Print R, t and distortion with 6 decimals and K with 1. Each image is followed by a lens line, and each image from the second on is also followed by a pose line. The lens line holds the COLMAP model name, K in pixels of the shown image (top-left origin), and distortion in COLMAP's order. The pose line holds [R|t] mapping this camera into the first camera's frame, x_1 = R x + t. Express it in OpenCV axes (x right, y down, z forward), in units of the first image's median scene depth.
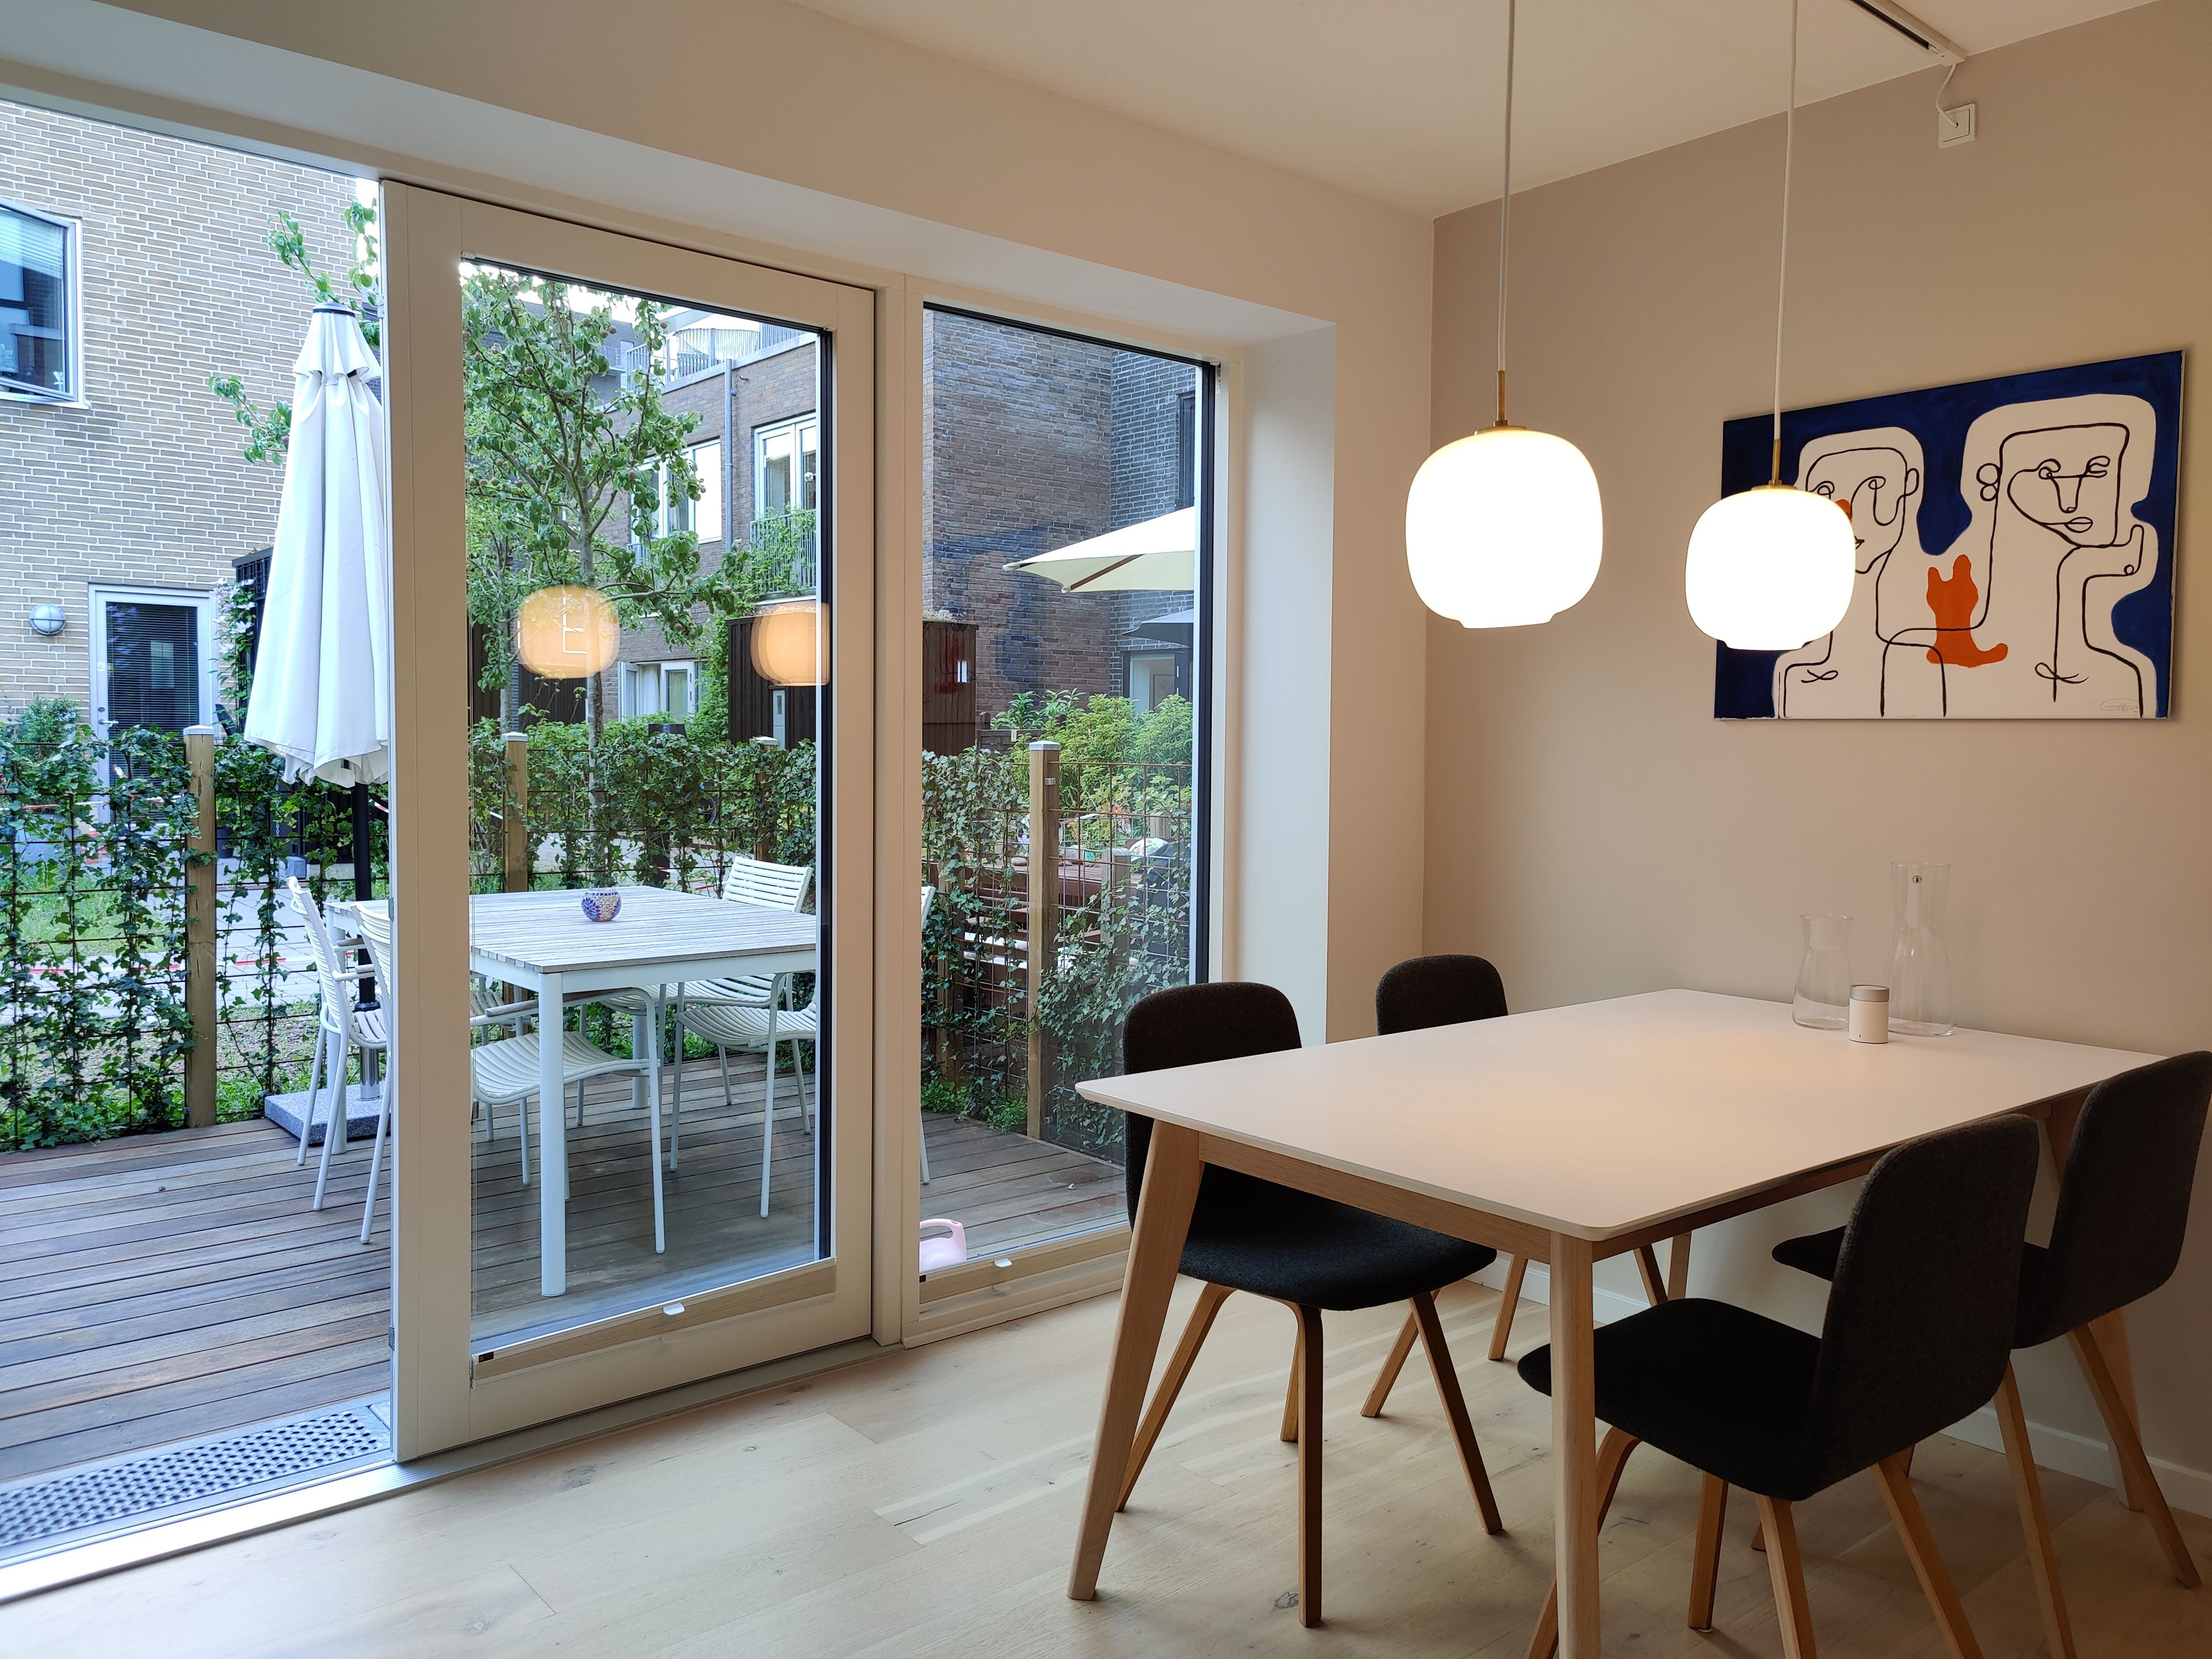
lens RADIAL K [[1622.5, 0, 1109.4], [0, 1622.5, 816.2], [0, 0, 1]] dist [0.037025, -0.017366]
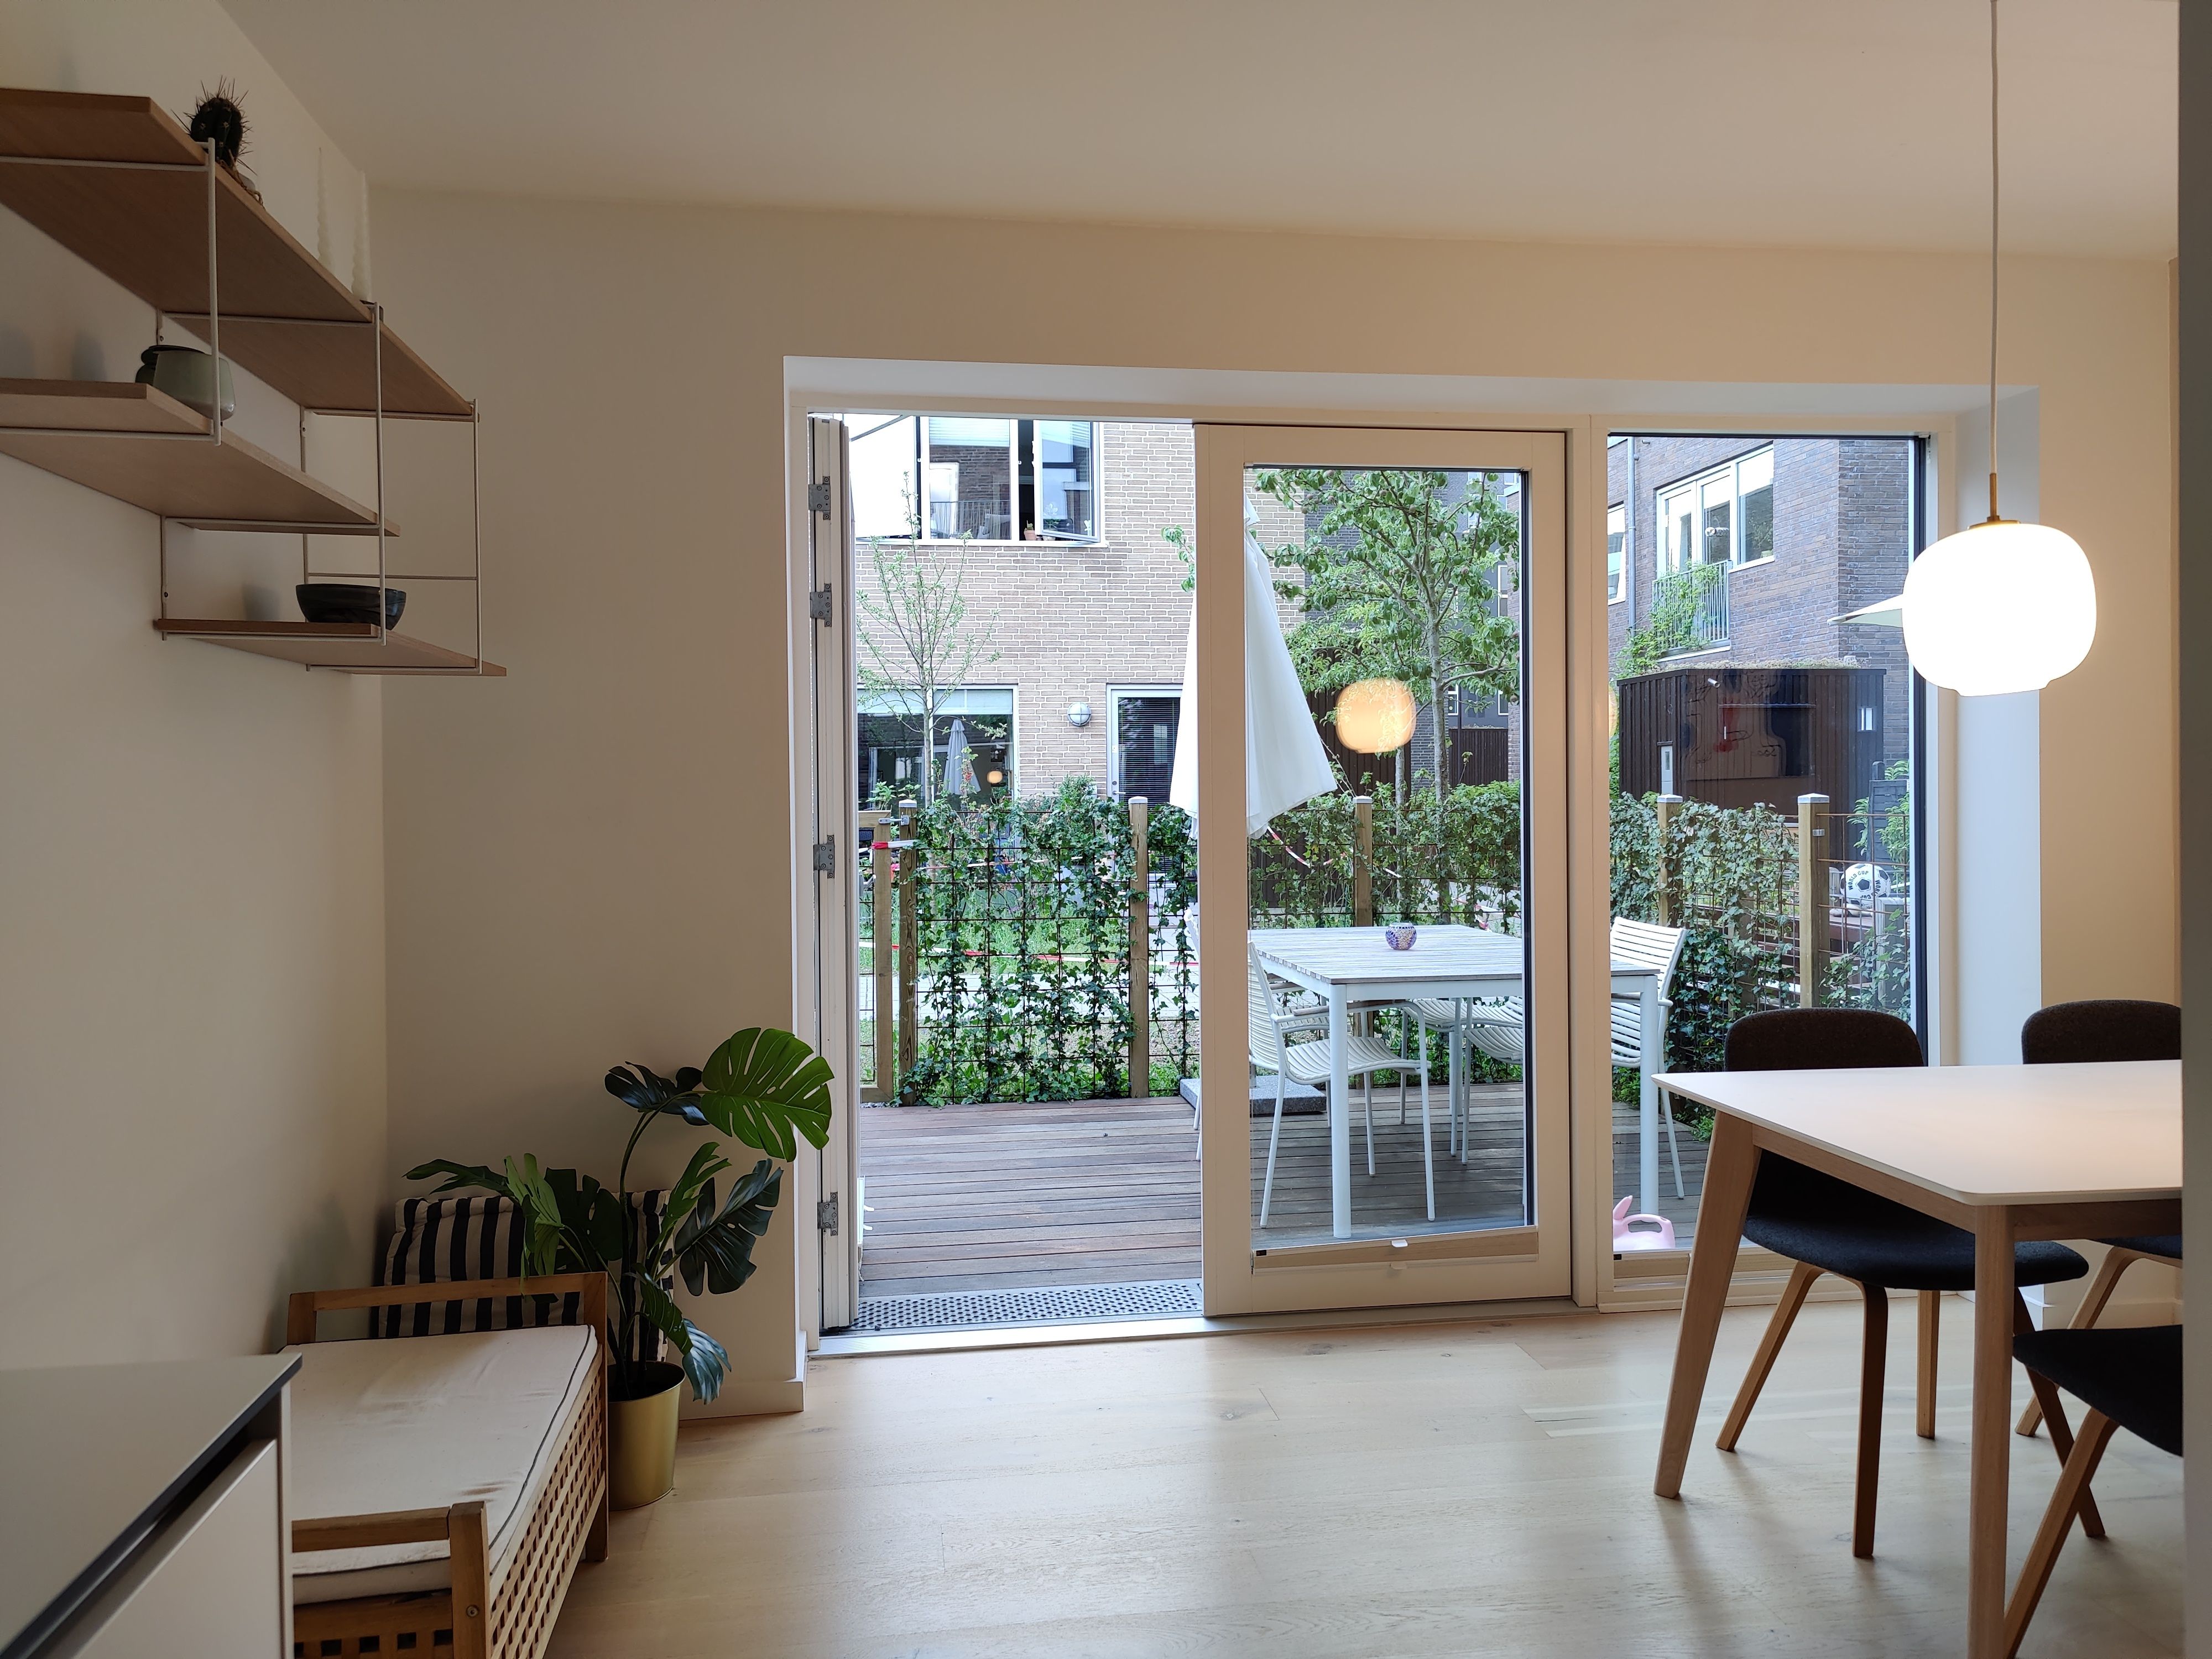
lens RADIAL K [[1622.5, 0, 1105.9], [0, 1622.5, 829.9], [0, 0, 1]] dist [0.037025, -0.017366]
pose [[0.840781, -0.009255, -0.541297, 0.143878], [-0.004729, 0.999690, -0.024438, 0.004503], [0.541355, 0.023107, 0.840476, -0.131736]]
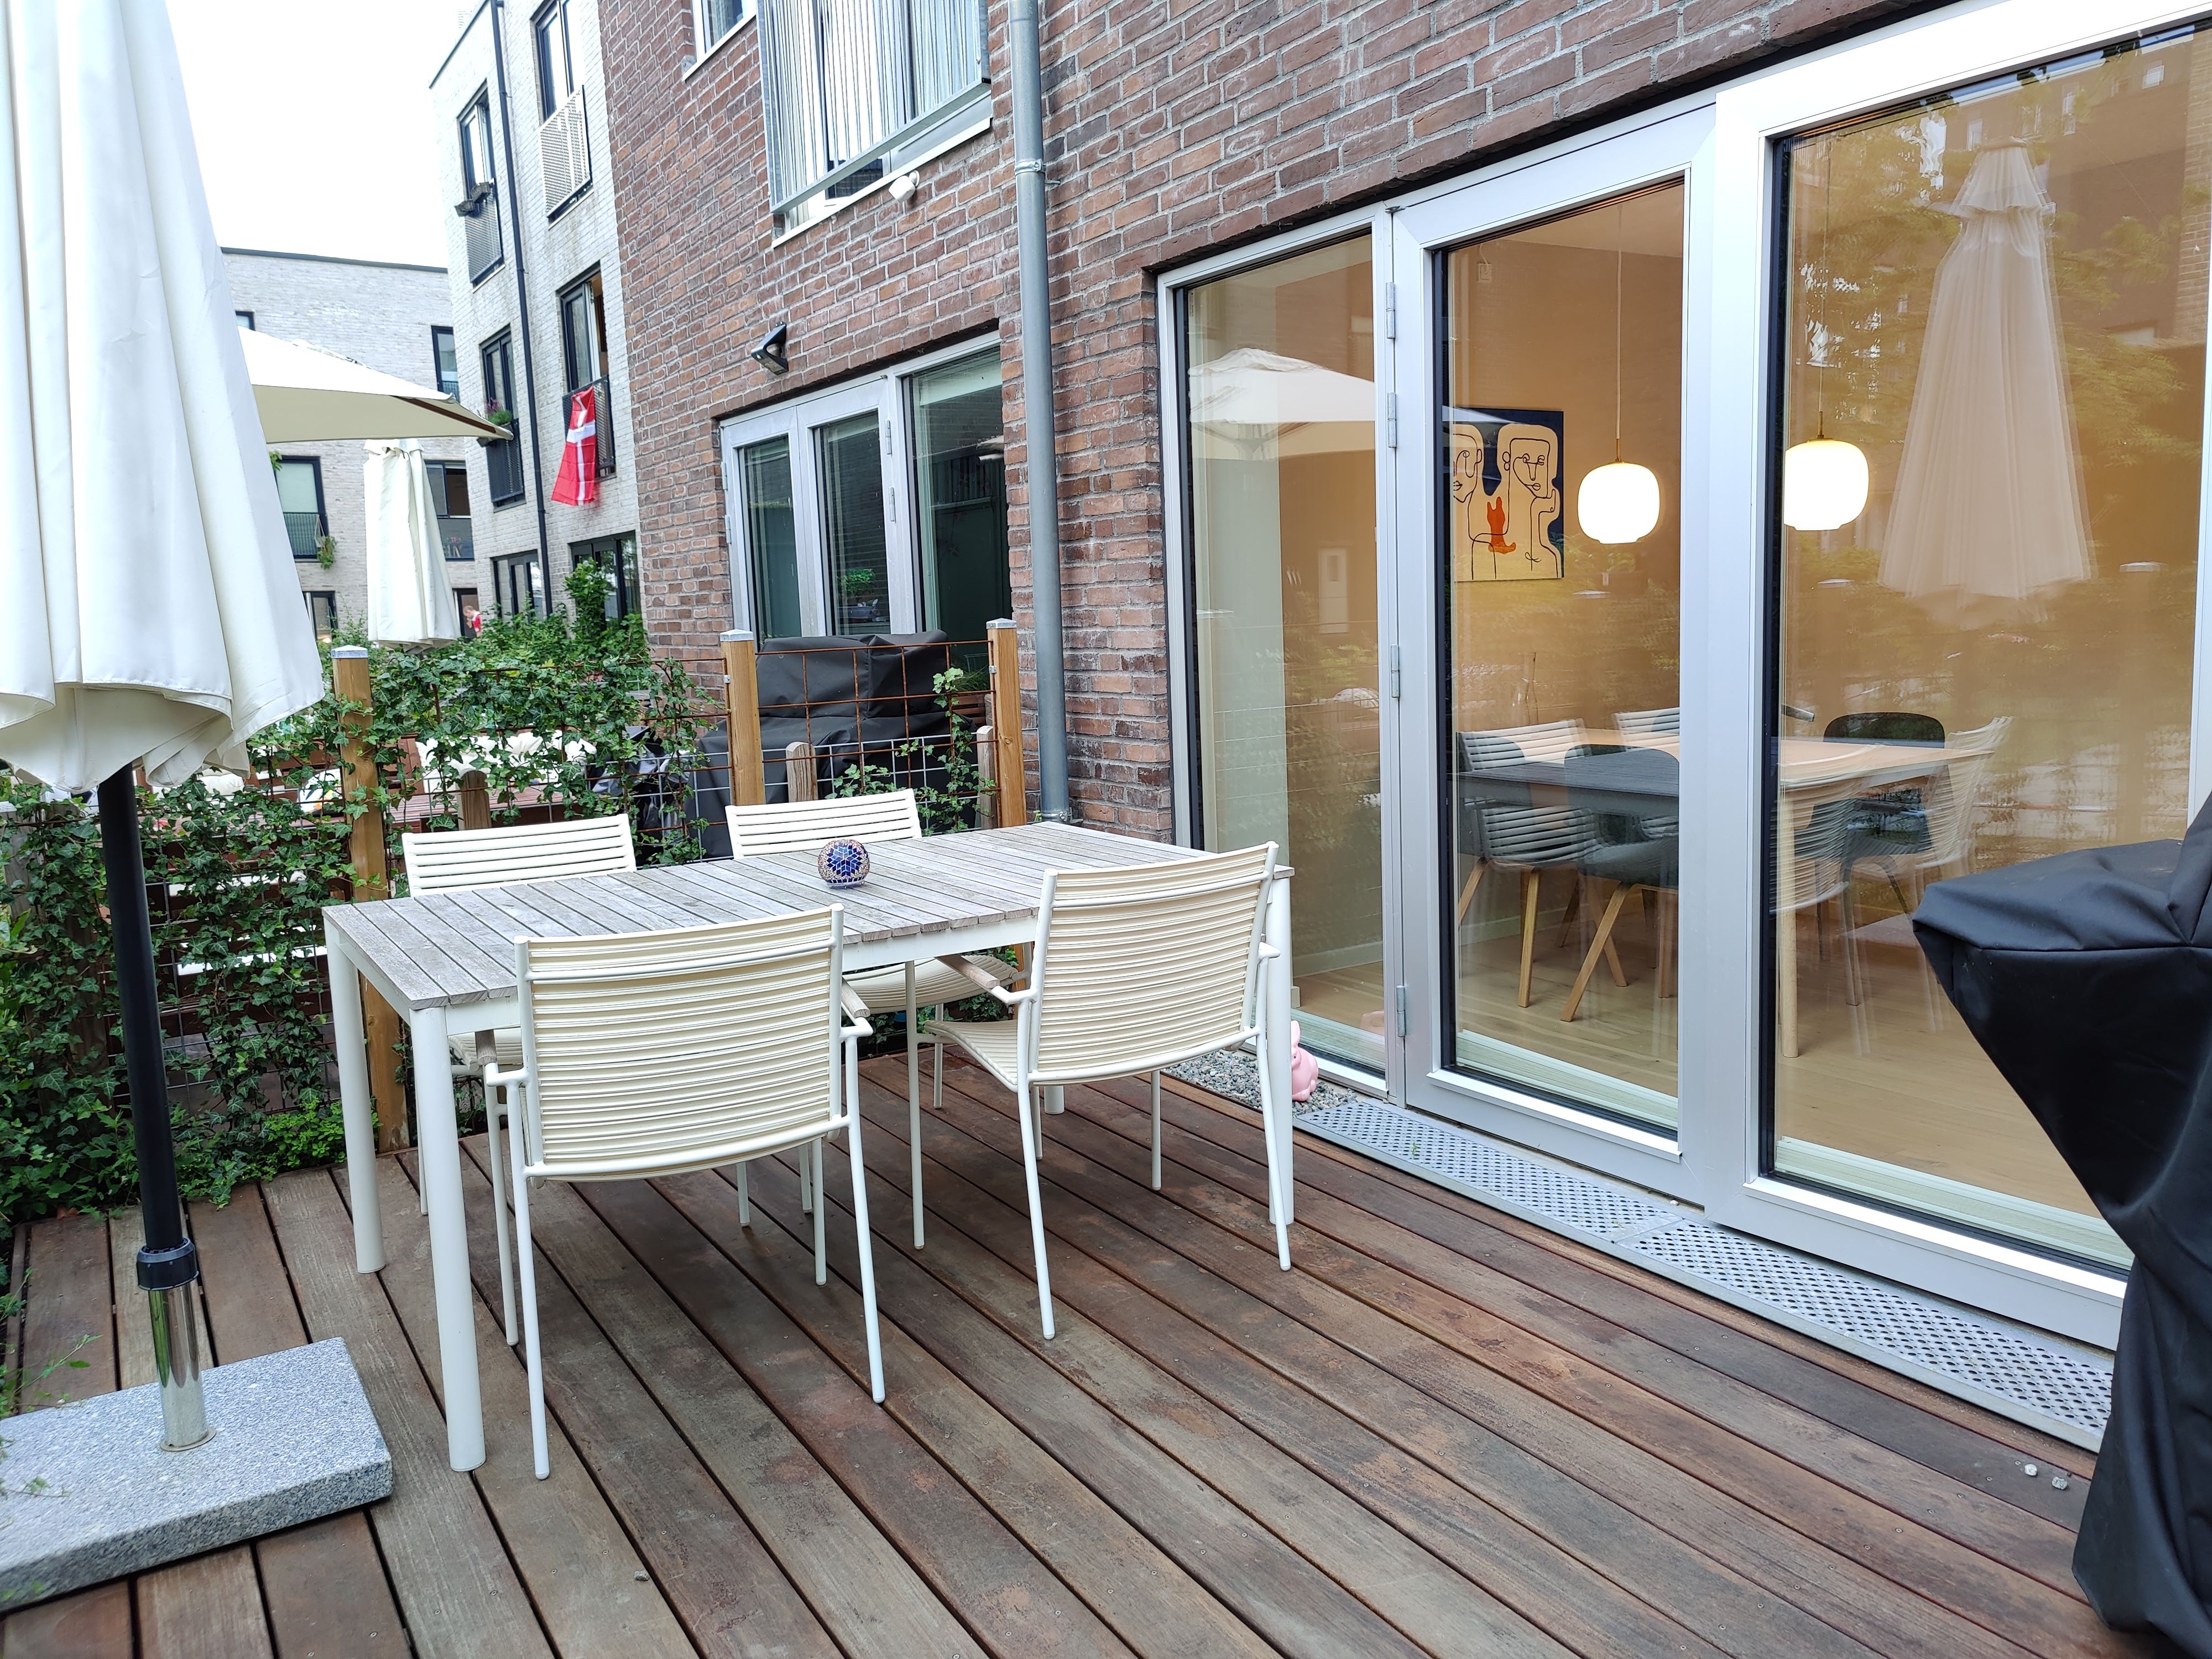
lens RADIAL K [[1622.5, 0, 1104.8], [0, 1622.5, 823.6], [0, 0, 1]] dist [0.037025, -0.017366]
pose [[0.151466, -0.153405, 0.976486, -0.859087], [0.083605, 0.986332, 0.141984, -0.049520], [-0.984920, 0.060134, 0.162221, 0.654651]]
